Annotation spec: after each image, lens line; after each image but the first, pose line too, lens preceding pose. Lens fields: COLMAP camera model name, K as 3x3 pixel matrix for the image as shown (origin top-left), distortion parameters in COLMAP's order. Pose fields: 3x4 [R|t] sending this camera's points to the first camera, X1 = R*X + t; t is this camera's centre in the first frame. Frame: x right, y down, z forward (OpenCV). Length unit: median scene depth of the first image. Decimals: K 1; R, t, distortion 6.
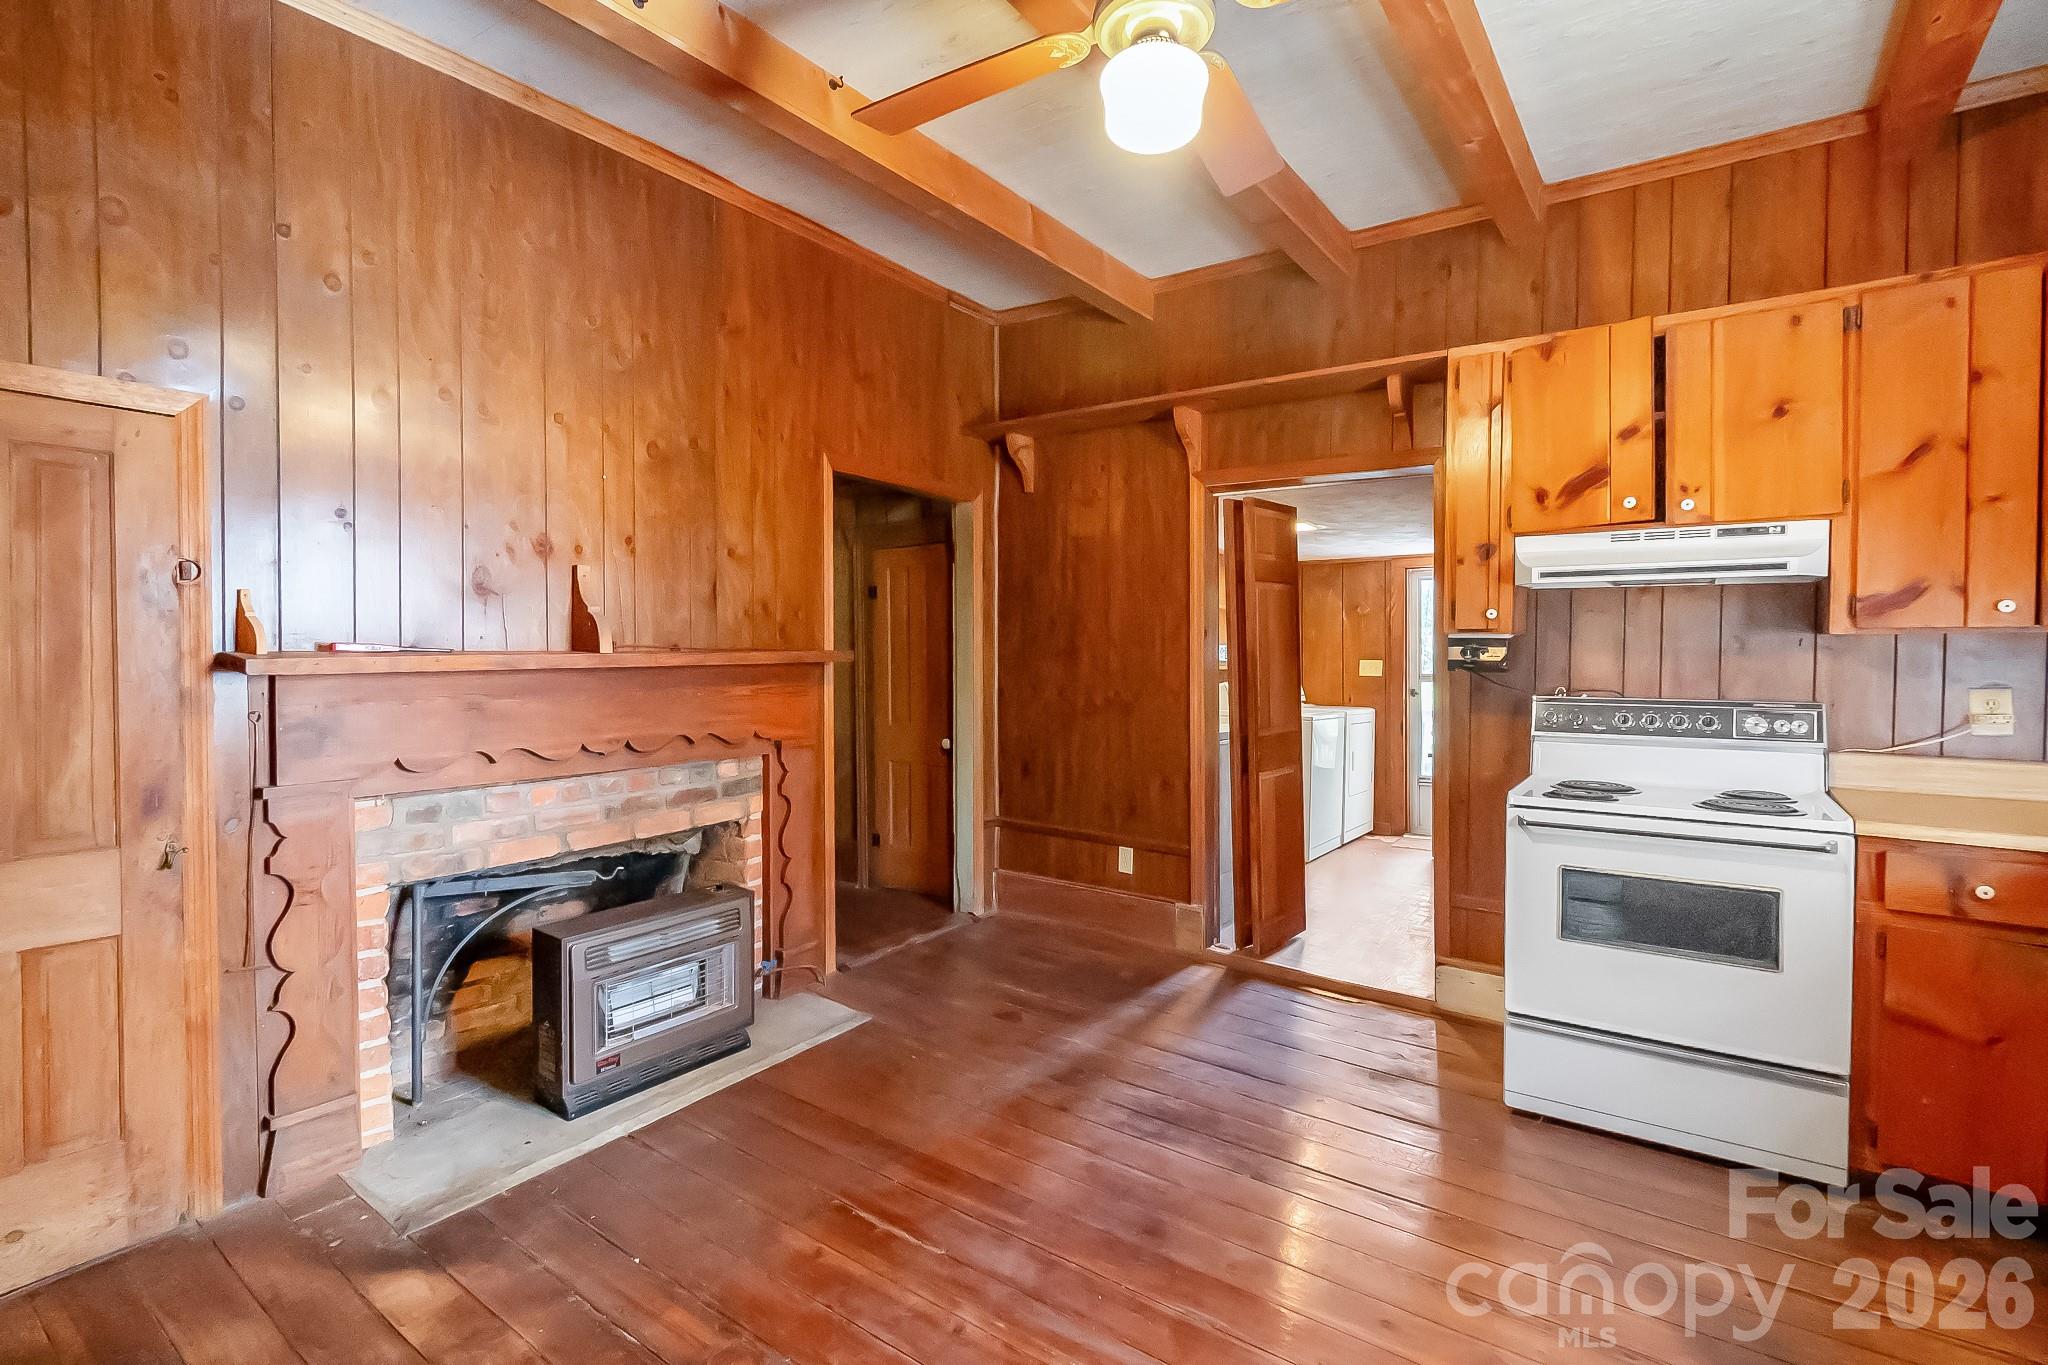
lens RADIAL K [[935.1, 0, 1023.3], [0, 935.1, 670.7], [0, 0, 1]] dist [-0.003258, -0.000698]
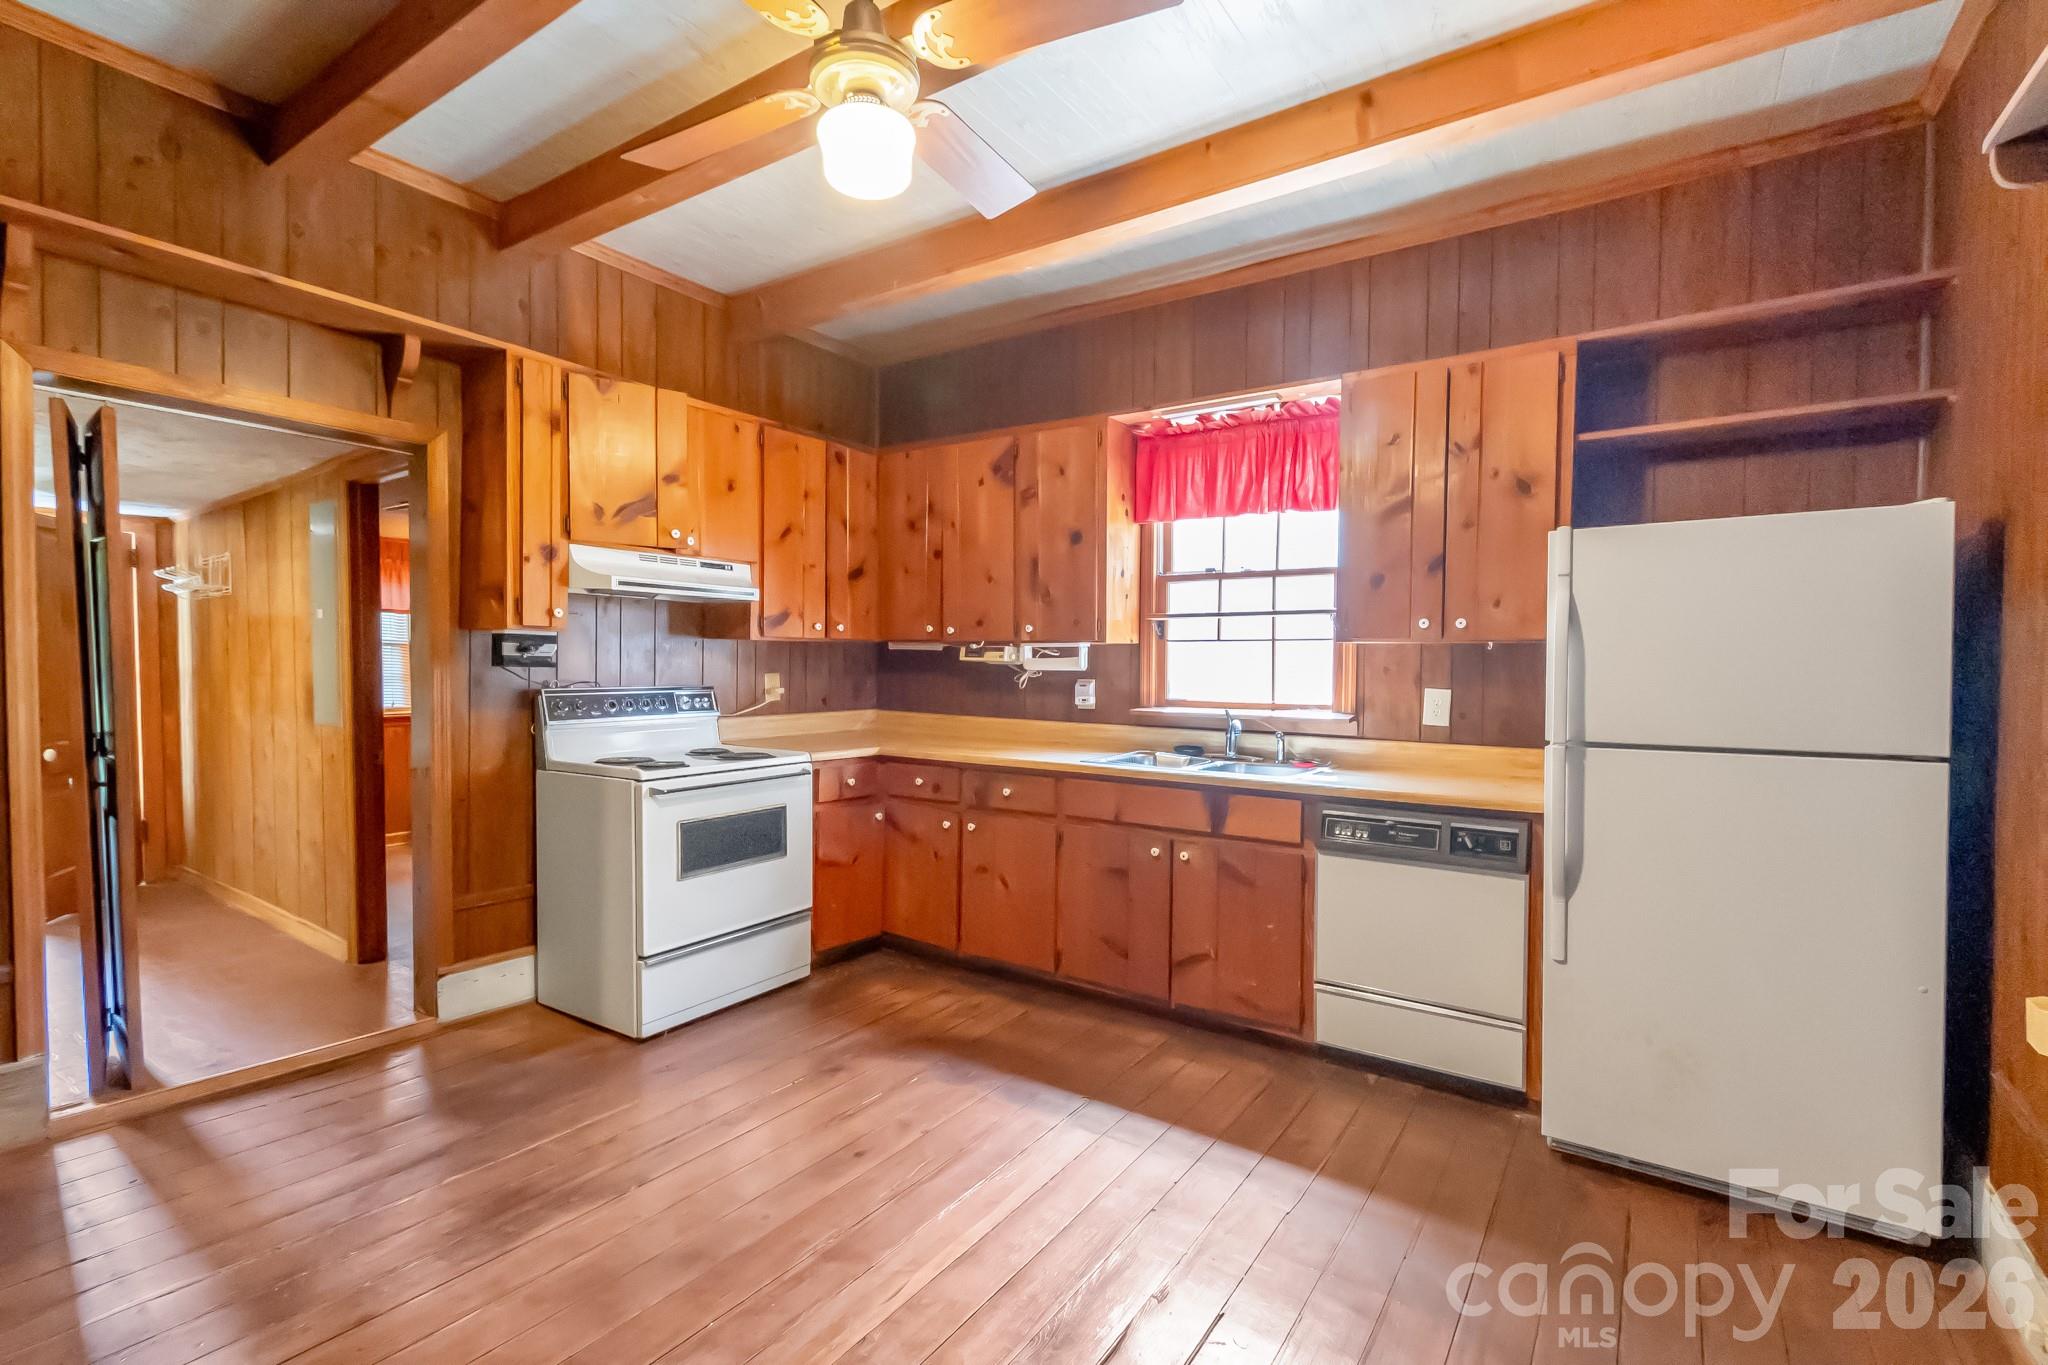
lens RADIAL K [[919.1, 0, 1034.8], [0, 919.1, 686.7], [0, 0, 1]] dist [0.002509, -0.000250]
pose [[-0.032326, -0.031532, 0.998980, -0.571901], [0.007056, 0.999470, 0.031776, -0.005525], [-0.999452, 0.008076, -0.032087, 0.491521]]
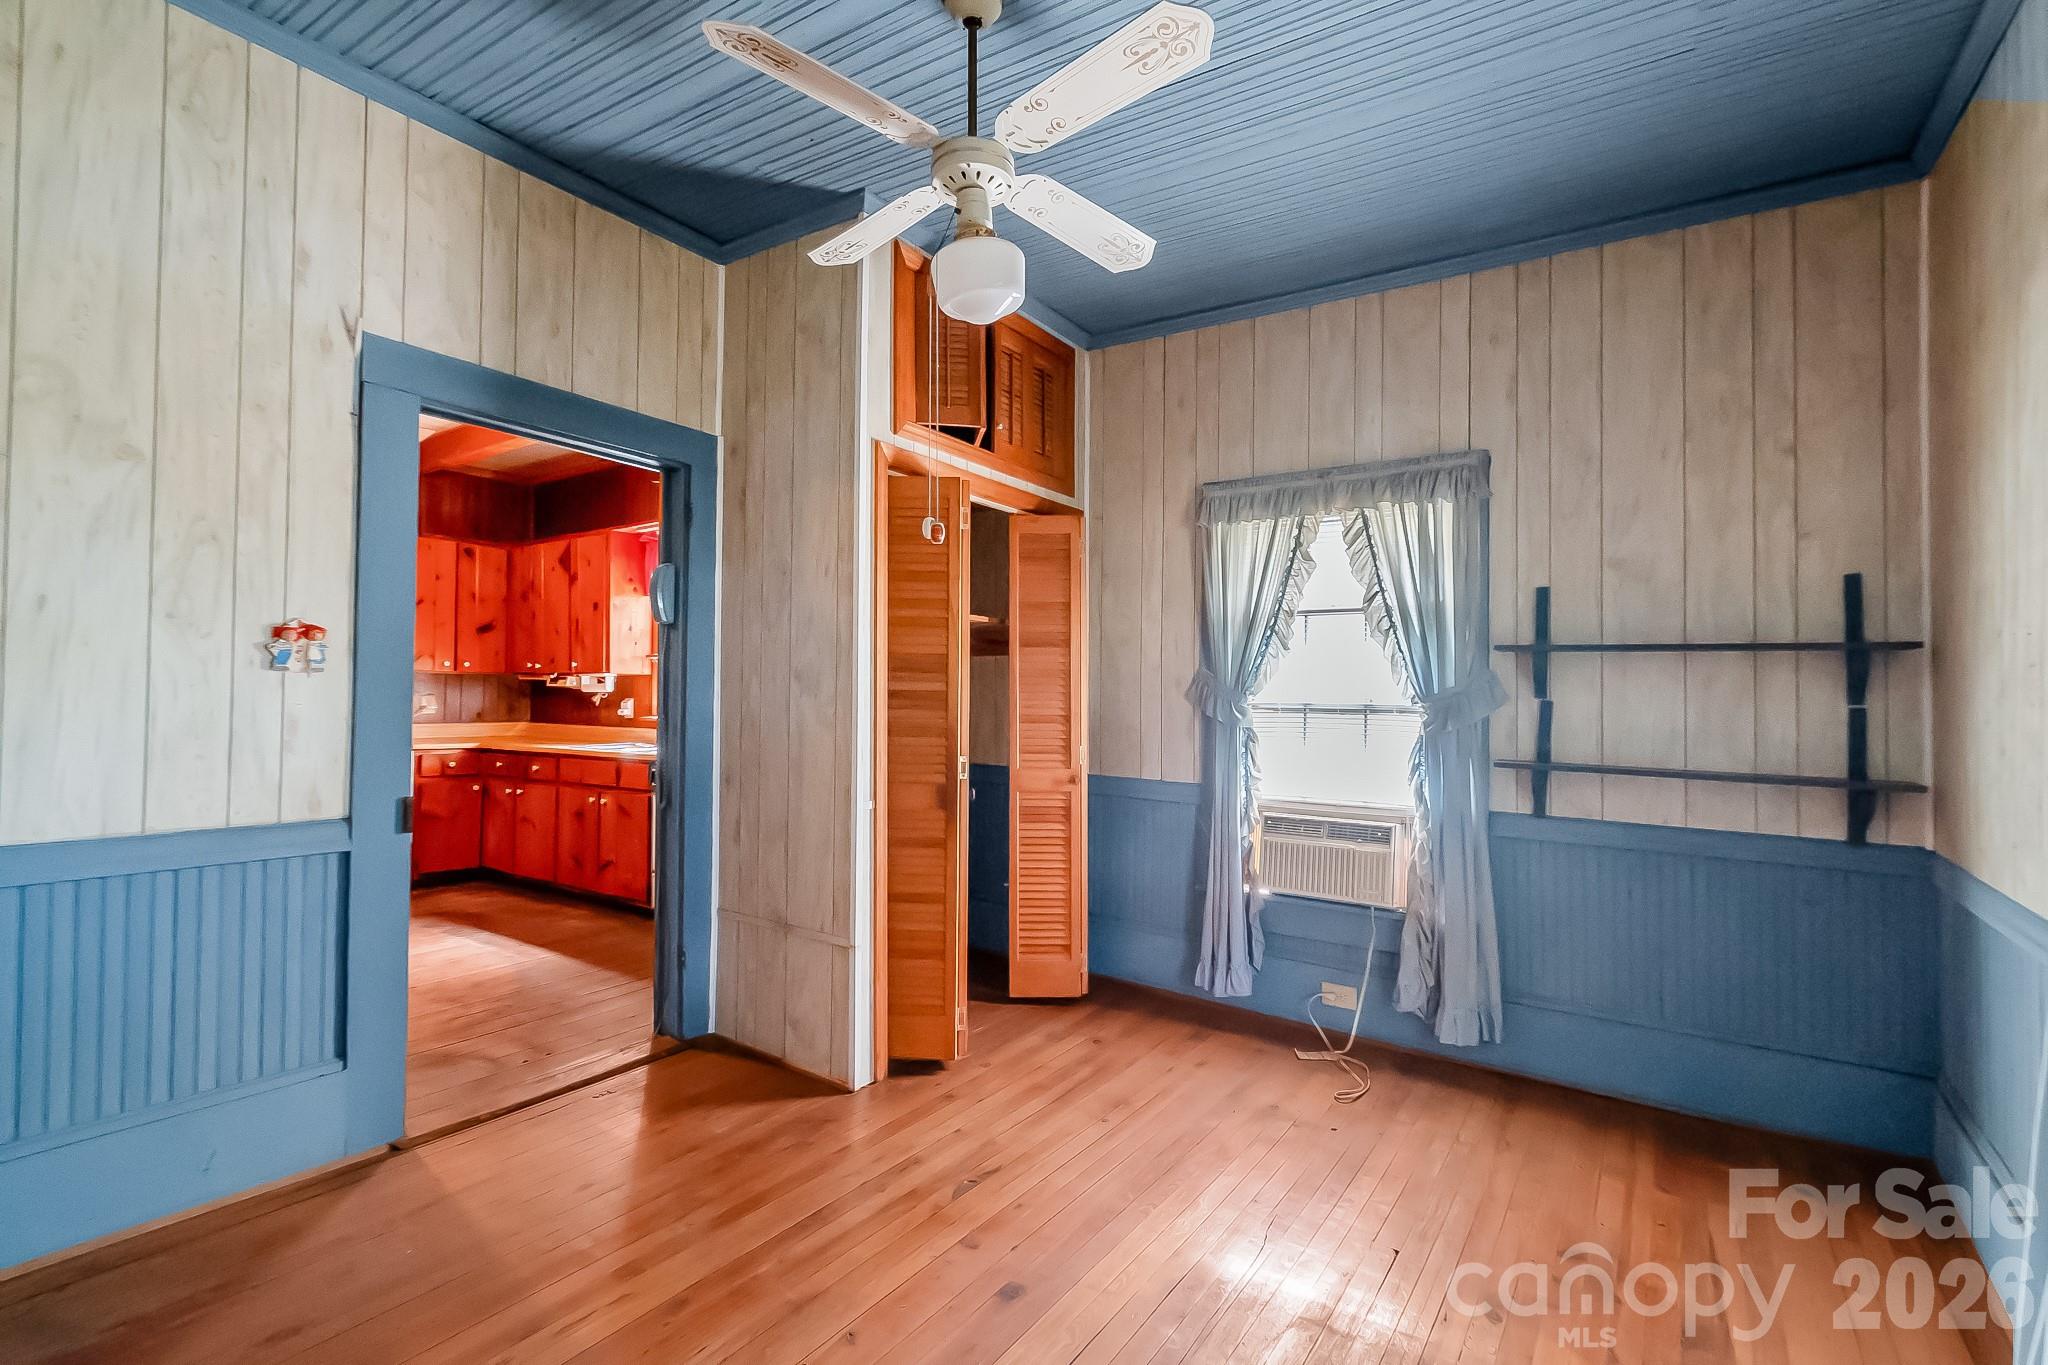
lens RADIAL K [[919.1, 0, 1034.8], [0, 919.1, 686.7], [0, 0, 1]] dist [0.002509, -0.000250]
pose [[-0.025341, 0.013527, 0.999587, -1.304694], [0.010421, 0.999858, -0.013267, 0.039557], [-0.999625, 0.010081, -0.025478, -0.508782]]
